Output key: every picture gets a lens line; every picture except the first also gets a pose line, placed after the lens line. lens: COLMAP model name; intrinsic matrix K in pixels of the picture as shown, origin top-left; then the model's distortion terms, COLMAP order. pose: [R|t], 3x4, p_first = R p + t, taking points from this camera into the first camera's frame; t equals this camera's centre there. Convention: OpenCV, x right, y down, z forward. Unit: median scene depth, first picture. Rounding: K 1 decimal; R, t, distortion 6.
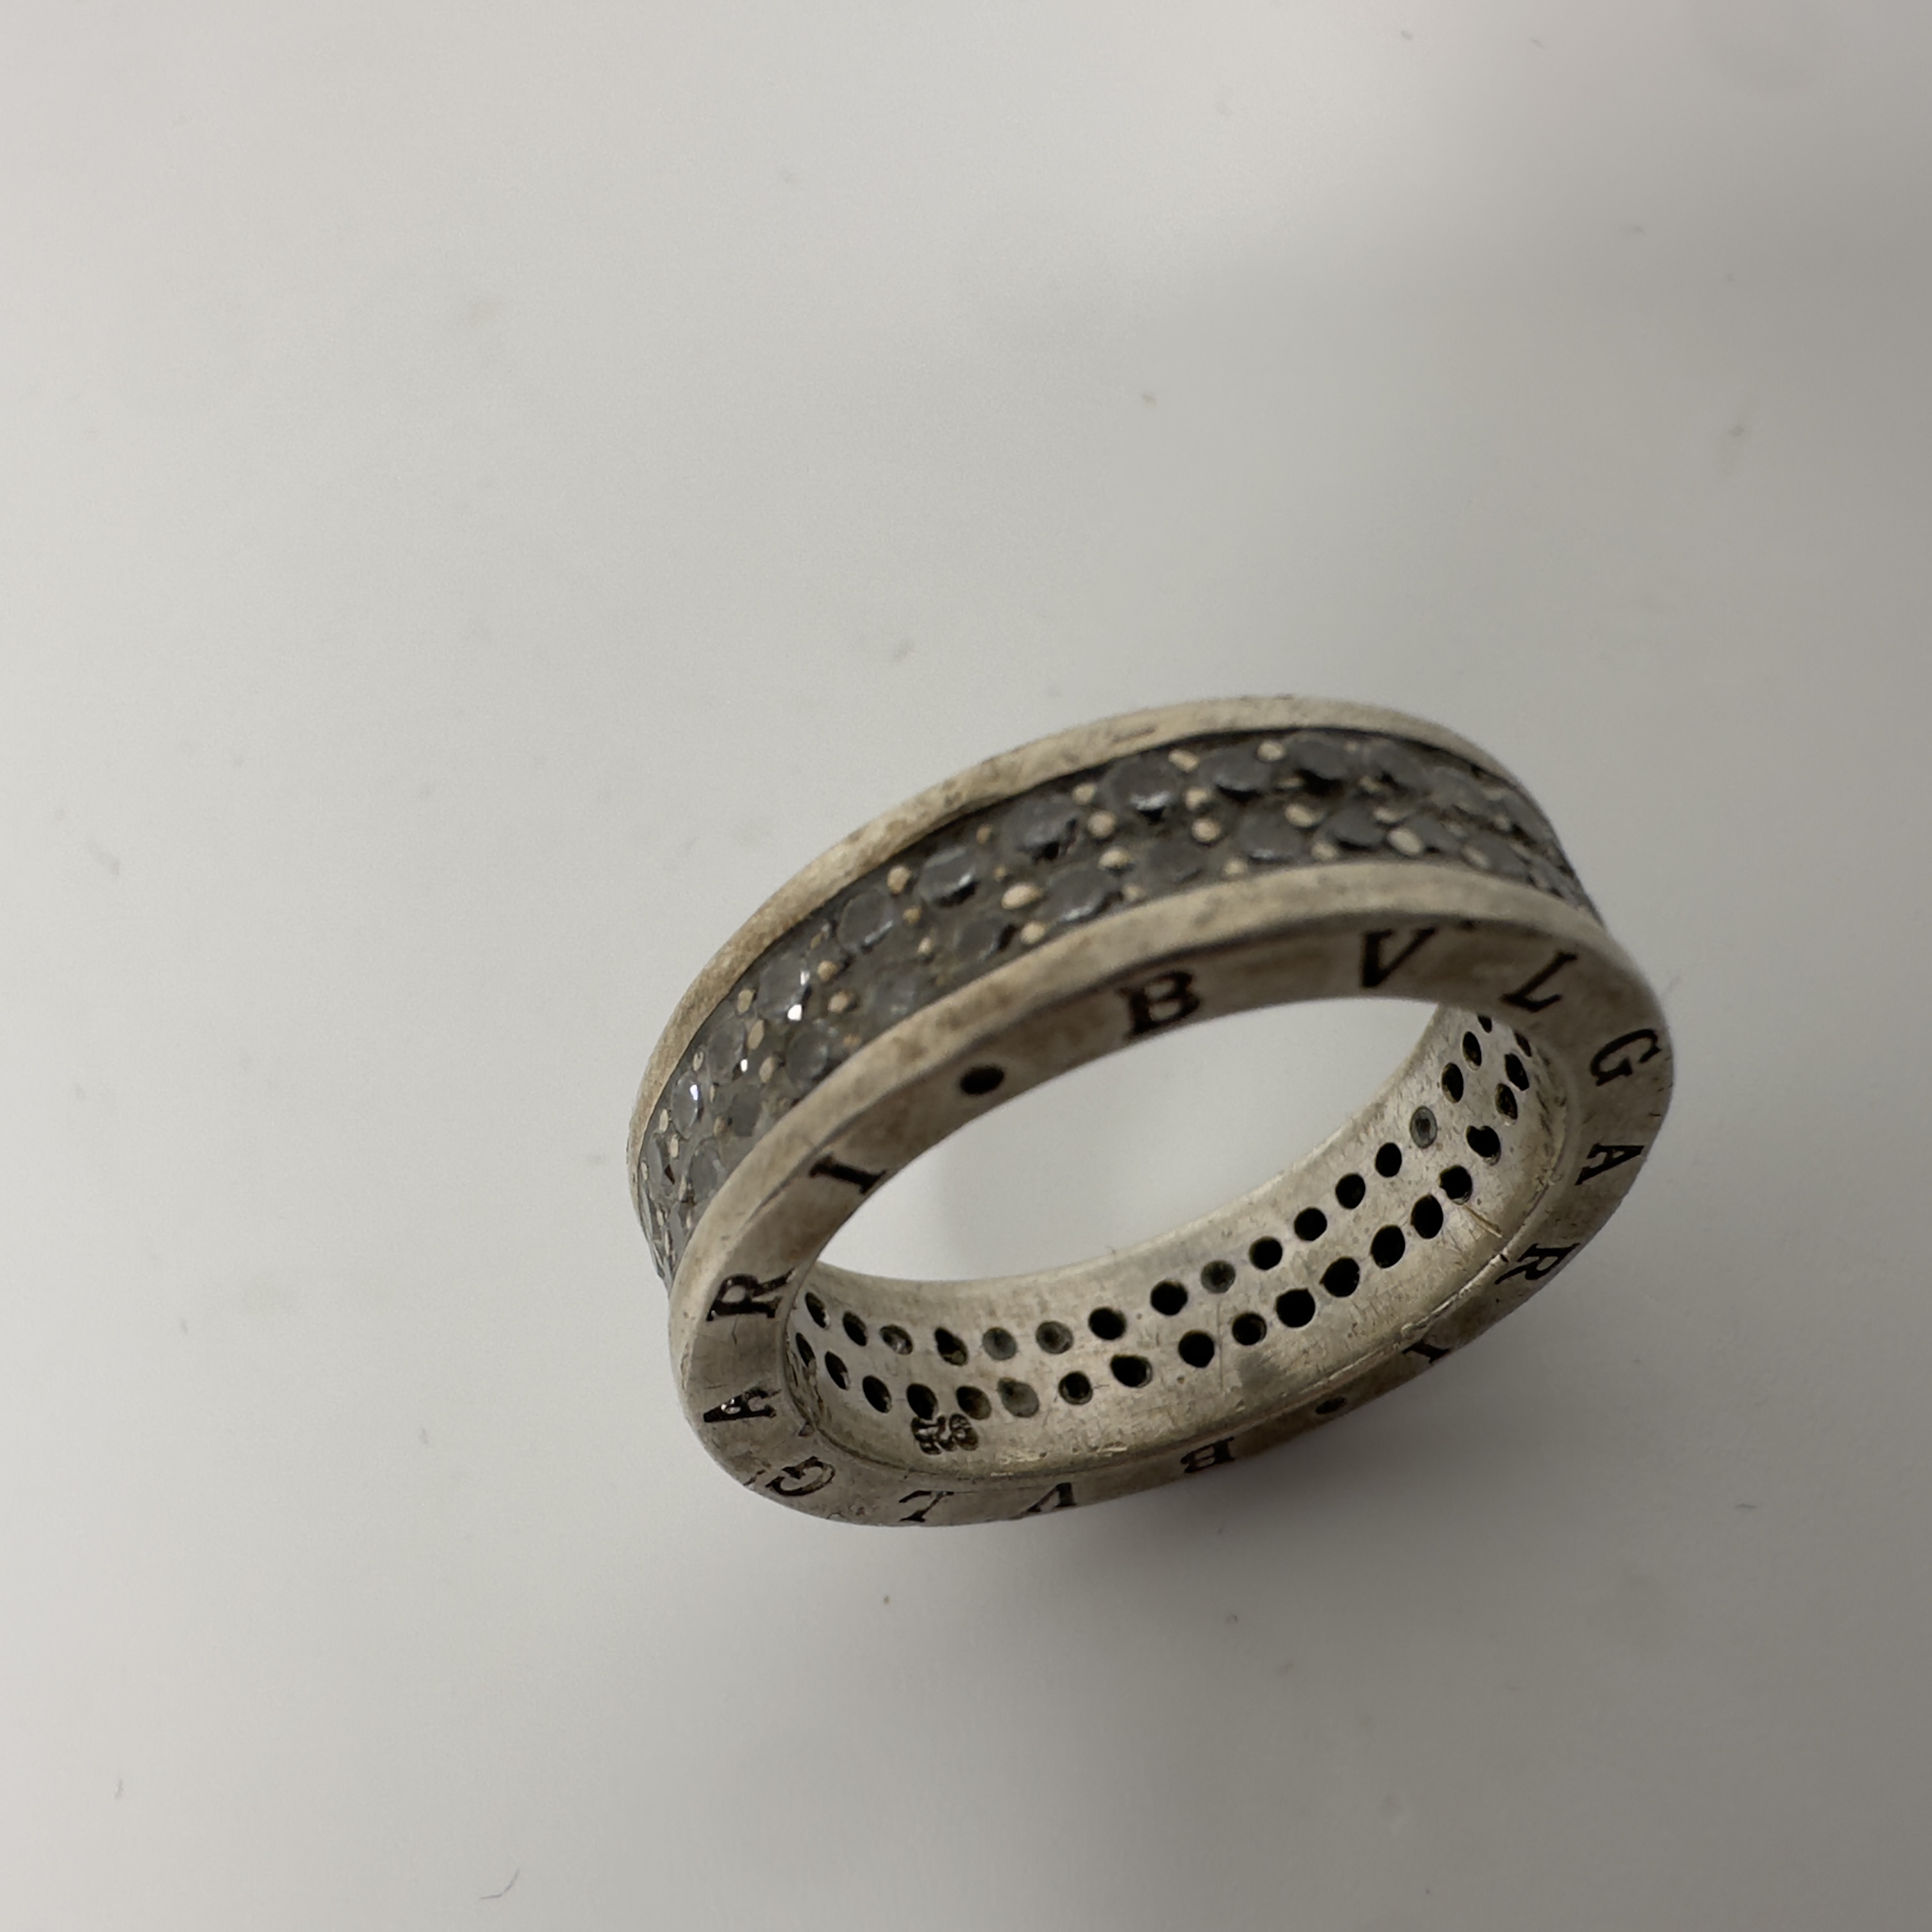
lens RADIAL K [[1754.7, 0, 984.2], [0, 1754.7, 981.6], [0, 0, 1]] dist [-0.066801, 0.000000]
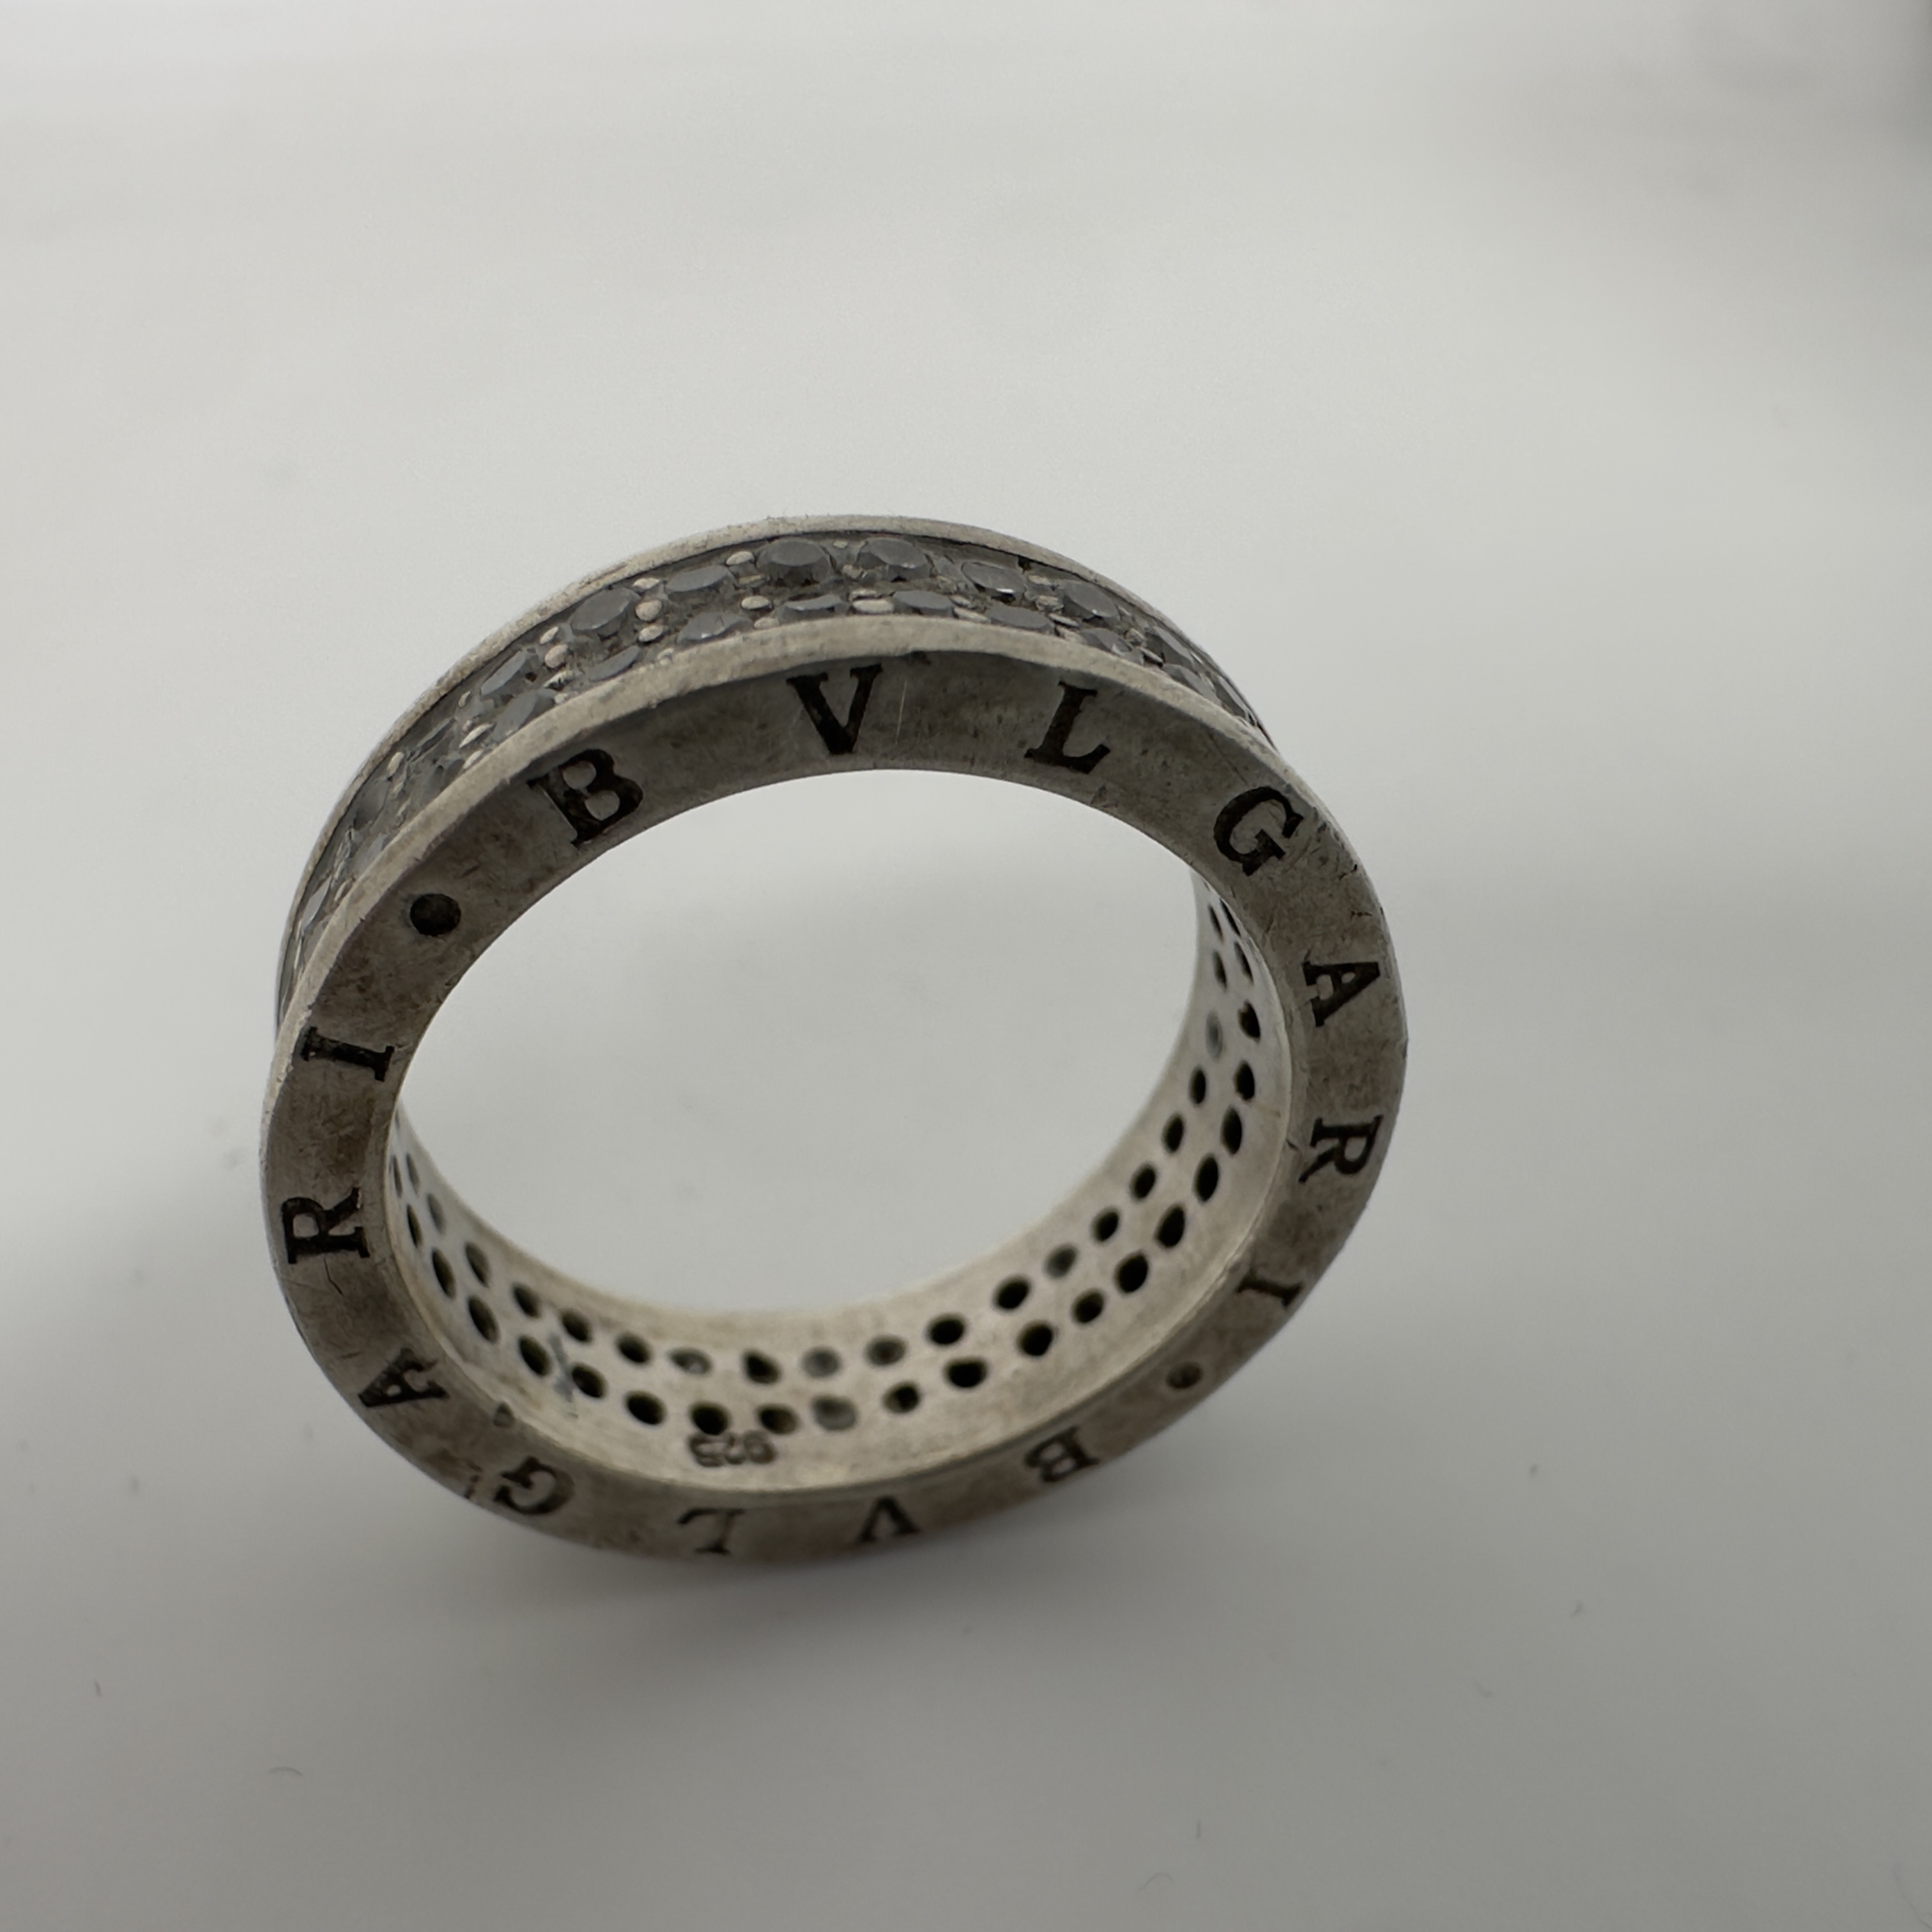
lens RADIAL K [[1754.7, 0, 959.9], [0, 1754.7, 959.8], [0, 0, 1]] dist [-0.066801, 0.000000]
pose [[0.965308, -0.188046, -0.181162, 0.314609], [0.148775, 0.966263, -0.210242, 0.228461], [0.214585, 0.175996, 0.960718, 0.112006]]
